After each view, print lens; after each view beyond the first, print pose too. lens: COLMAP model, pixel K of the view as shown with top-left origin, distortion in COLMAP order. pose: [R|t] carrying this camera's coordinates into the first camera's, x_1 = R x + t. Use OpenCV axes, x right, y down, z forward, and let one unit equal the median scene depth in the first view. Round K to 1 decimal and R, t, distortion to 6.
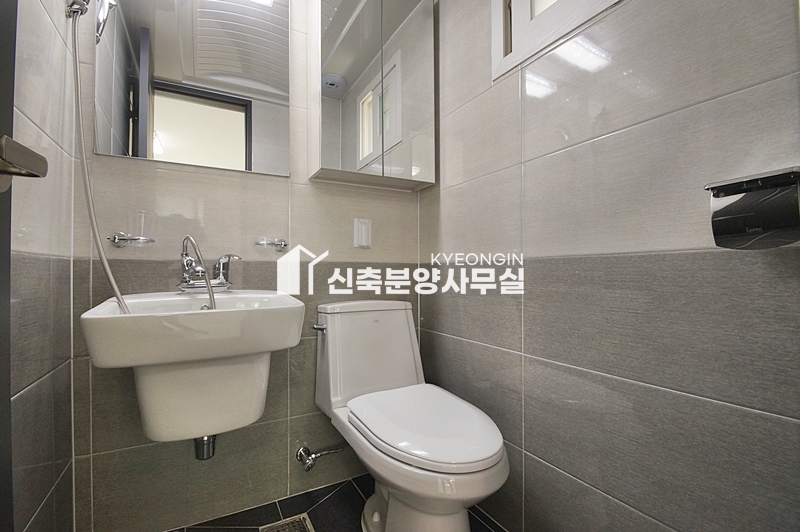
lens RADIAL K [[357.8, 0, 399.1], [0, 357.8, 266.5], [0, 0, 1]] dist [0.000096, -0.001779]
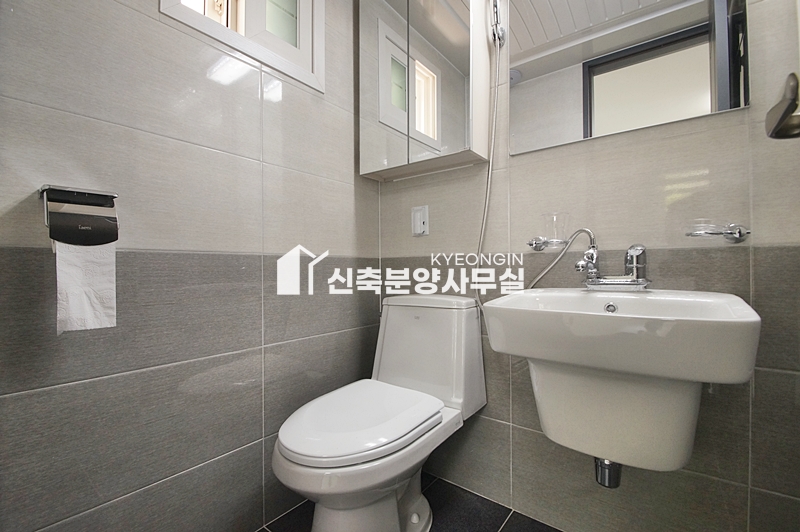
lens RADIAL K [[357.8, 0, 399.7], [0, 357.8, 266.8], [0, 0, 1]] dist [0.000096, -0.001779]
pose [[-0.402836, 0.006553, 0.915249, -0.755697], [-0.006377, 0.999930, -0.009966, 0.021606], [-0.915250, -0.009851, -0.402766, 1.046799]]
